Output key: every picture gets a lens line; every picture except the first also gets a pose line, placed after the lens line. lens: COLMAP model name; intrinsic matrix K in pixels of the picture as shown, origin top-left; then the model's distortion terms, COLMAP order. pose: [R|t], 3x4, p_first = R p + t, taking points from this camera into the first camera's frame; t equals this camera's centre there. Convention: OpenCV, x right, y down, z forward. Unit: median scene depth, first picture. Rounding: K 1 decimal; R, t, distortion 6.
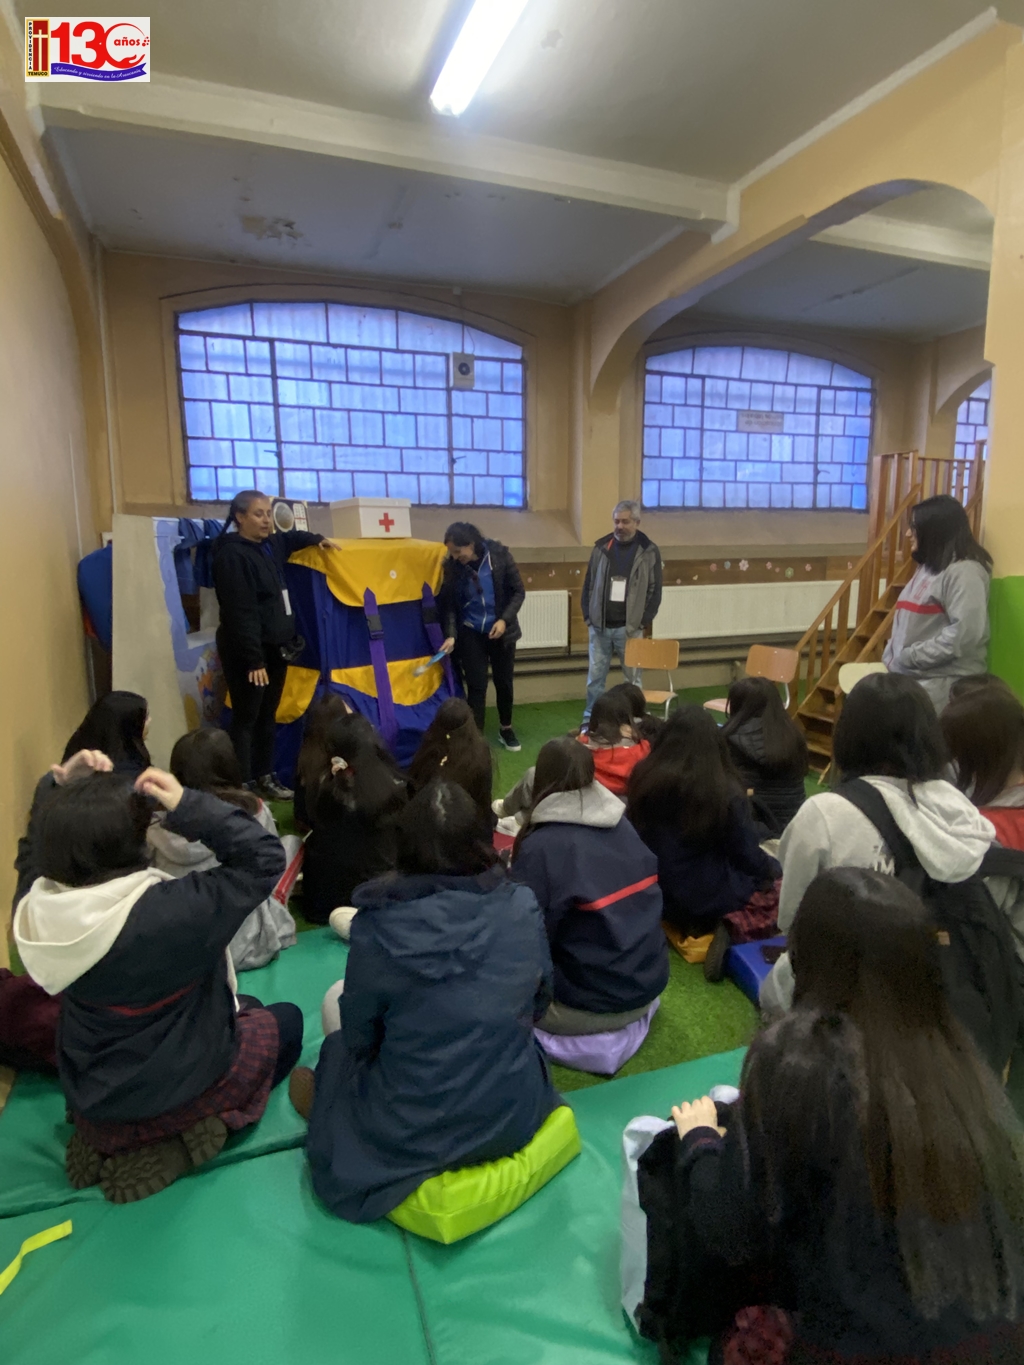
lens RADIAL K [[771.8, 0, 517.7], [0, 771.8, 684.8], [0, 0, 1]] dist [0.025232, -0.024228]
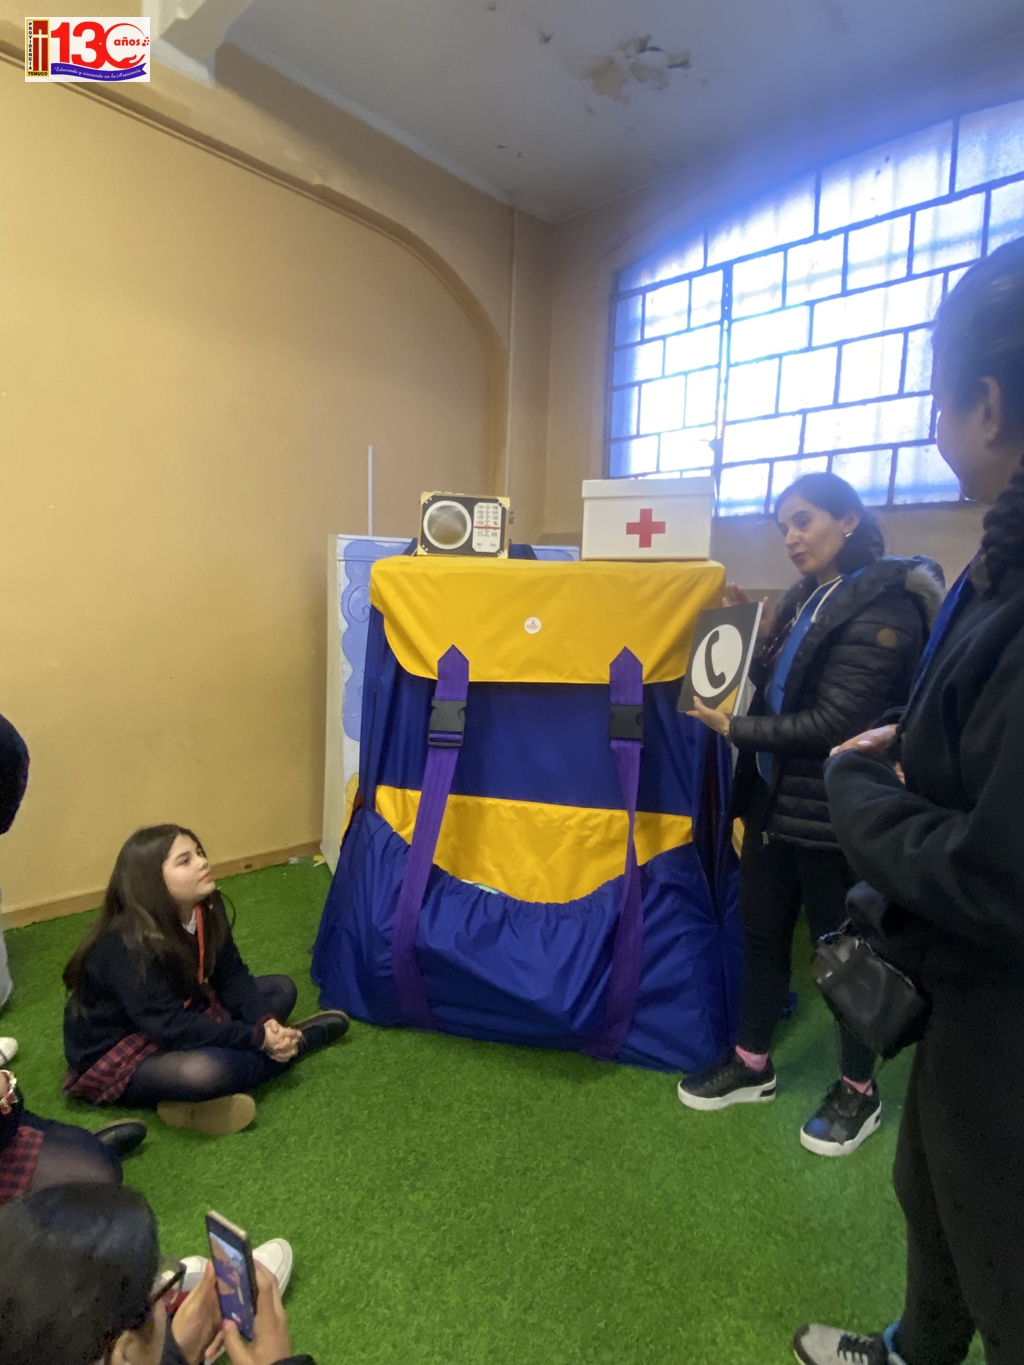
lens RADIAL K [[771.8, 0, 511.7], [0, 771.8, 687.3], [0, 0, 1]] dist [0.025232, -0.024228]
pose [[0.420312, 0.117449, -0.899746, 0.221691], [-0.190359, 0.980935, 0.039122, -0.097526], [0.887187, 0.154832, 0.434656, 0.626660]]
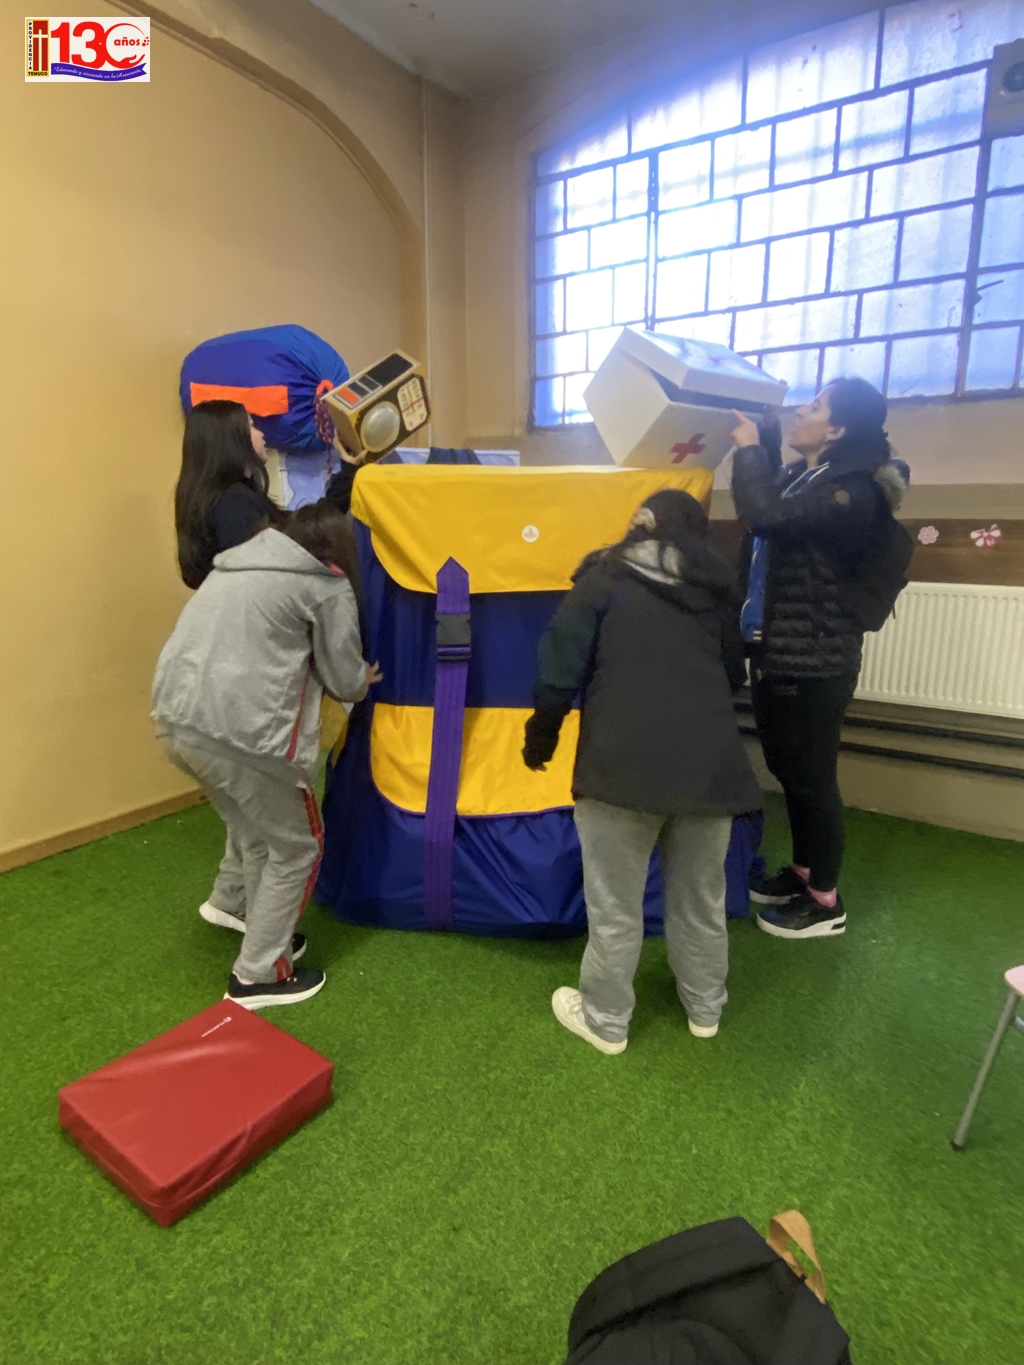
lens RADIAL K [[771.8, 0, 511.8], [0, 771.8, 677.5], [0, 0, 1]] dist [0.025232, -0.024228]
pose [[0.575975, 0.179237, -0.797575, 0.190883], [-0.143484, 0.982686, 0.117218, -0.087834], [0.804776, 0.046925, 0.591721, 0.565361]]
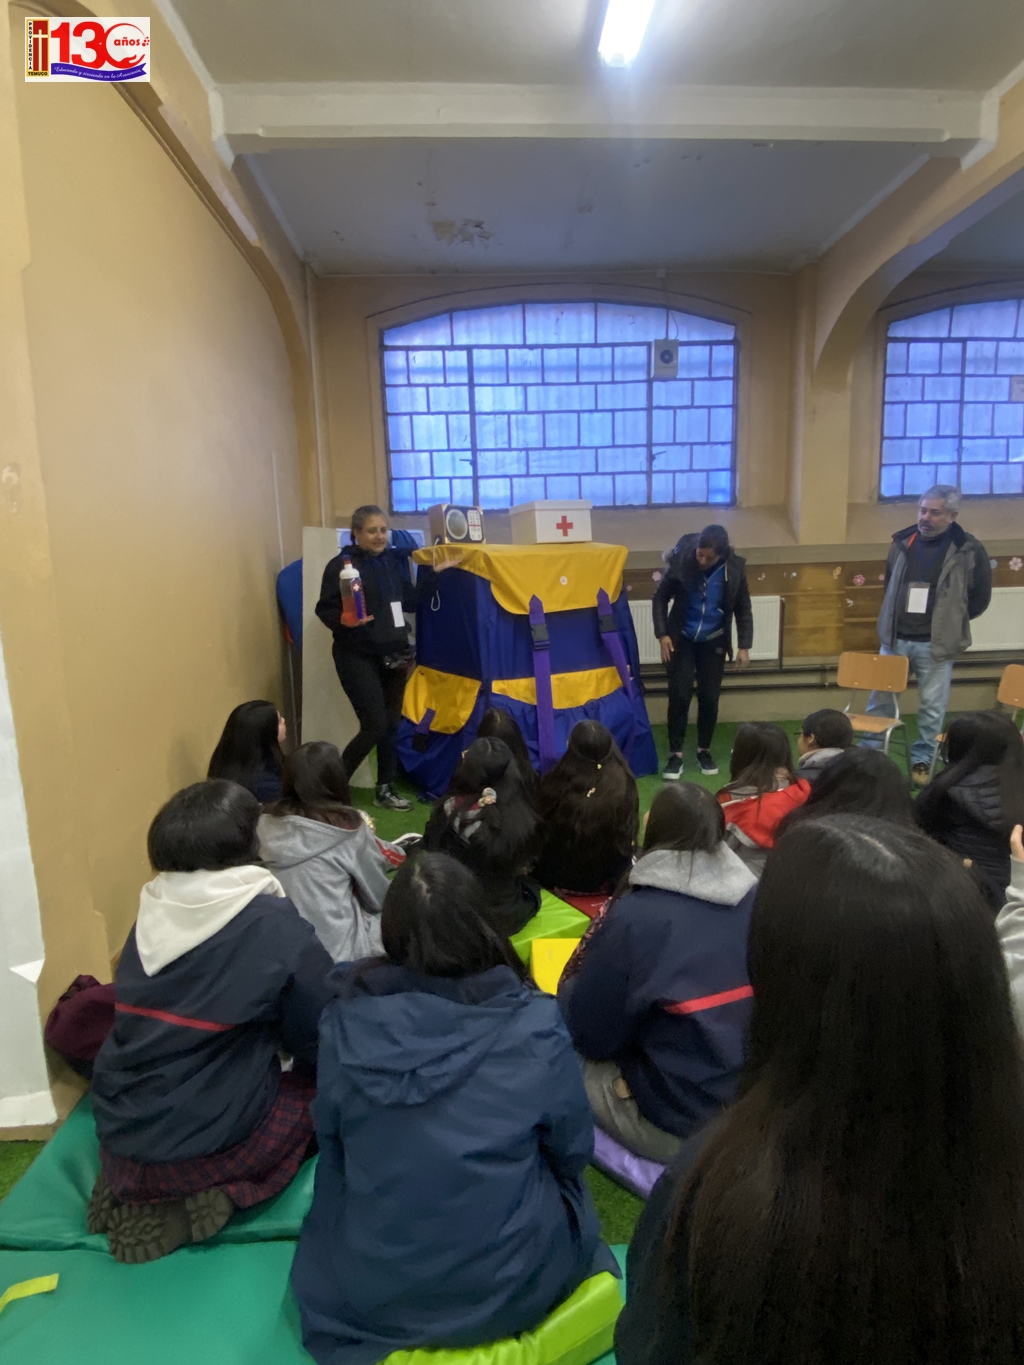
lens RADIAL K [[771.8, 0, 511.2], [0, 771.8, 699.5], [0, 0, 1]] dist [0.025232, -0.024228]
pose [[0.950135, 0.036032, -0.309750, 0.060823], [-0.032275, 0.999330, 0.017249, -0.009780], [0.310164, -0.006392, 0.950661, 0.064434]]
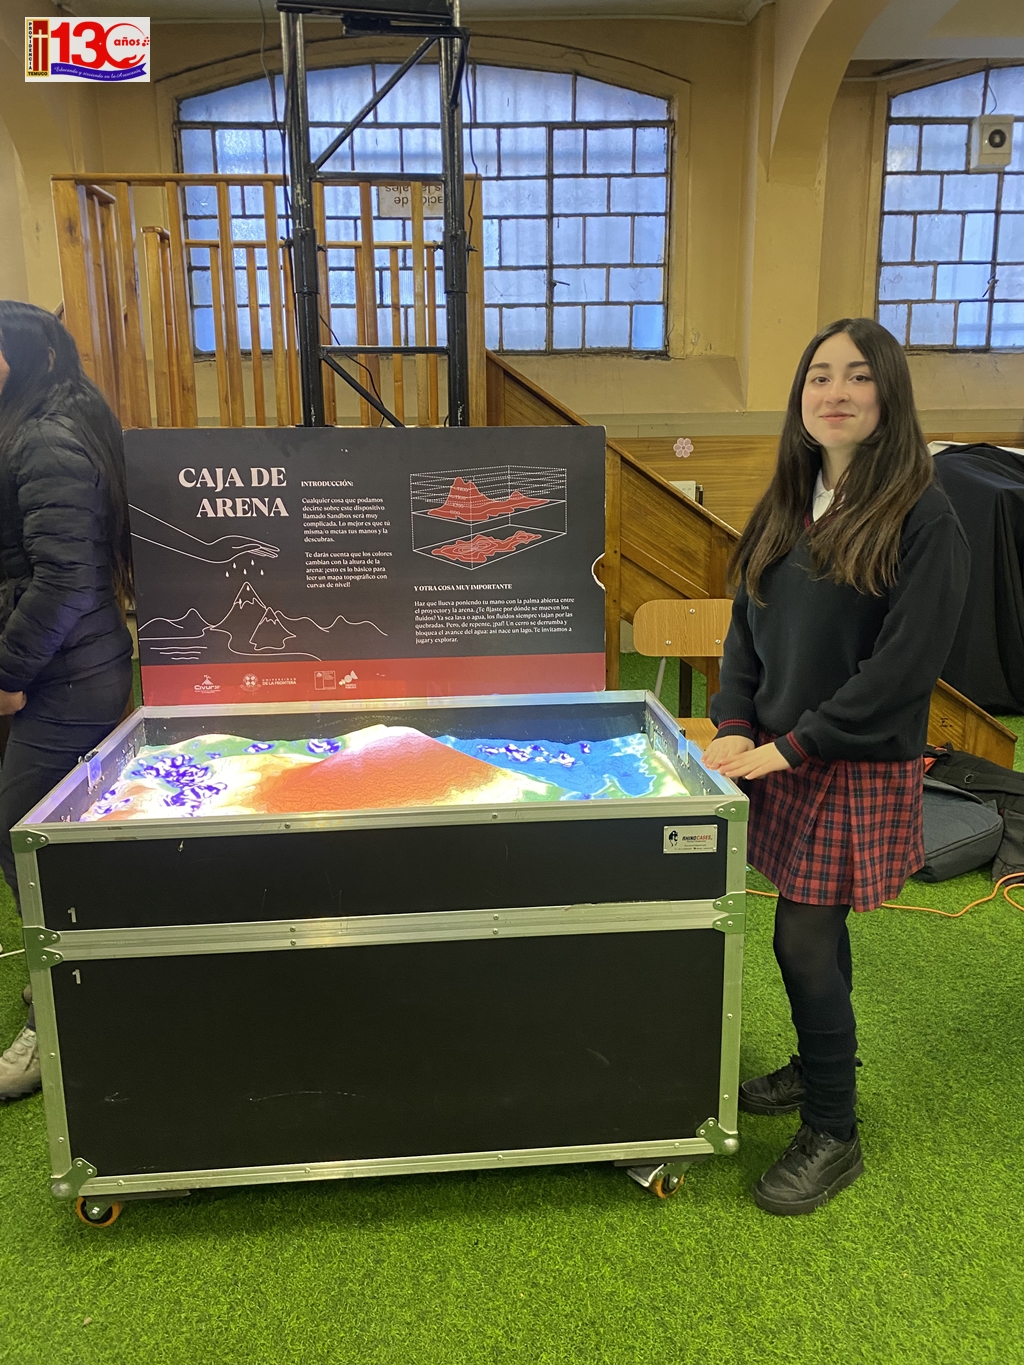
lens RADIAL K [[1065.8, 0, 513.0], [0, 1065.8, 680.9], [0, 0, 1]] dist [-0.000792, 0.007988]
pose [[0.934160, 0.086131, -0.346304, 0.264200], [-0.060684, 0.994643, 0.083686, -0.022061], [0.351657, -0.057161, 0.934382, 0.105839]]
